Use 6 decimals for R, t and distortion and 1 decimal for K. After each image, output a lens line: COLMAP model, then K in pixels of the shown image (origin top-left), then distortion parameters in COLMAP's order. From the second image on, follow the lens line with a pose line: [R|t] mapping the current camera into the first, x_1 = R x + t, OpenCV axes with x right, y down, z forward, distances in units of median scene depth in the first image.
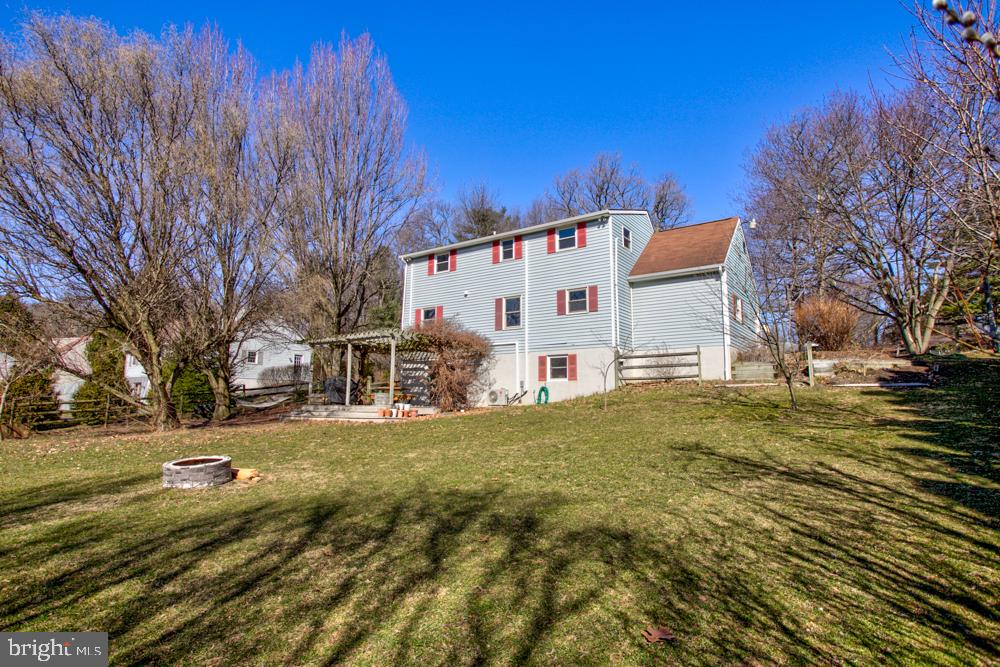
lens RADIAL K [[542.0, 0, 498.8], [0, 542.0, 312.7], [0, 0, 1]] dist [0.002704, 0.001572]
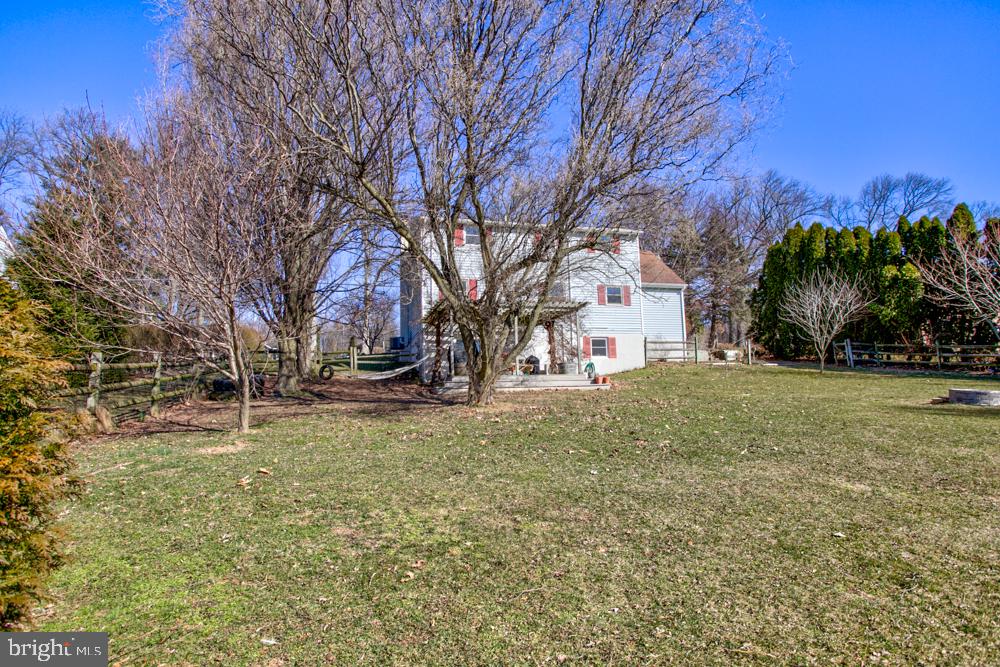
lens RADIAL K [[542.0, 0, 498.8], [0, 542.0, 312.7], [0, 0, 1]] dist [0.002704, 0.001572]
pose [[0.633761, 0.100451, 0.766979, -0.974994], [-0.108406, 0.993281, -0.040513, 0.096597], [-0.765895, -0.057469, 0.640392, 0.387798]]
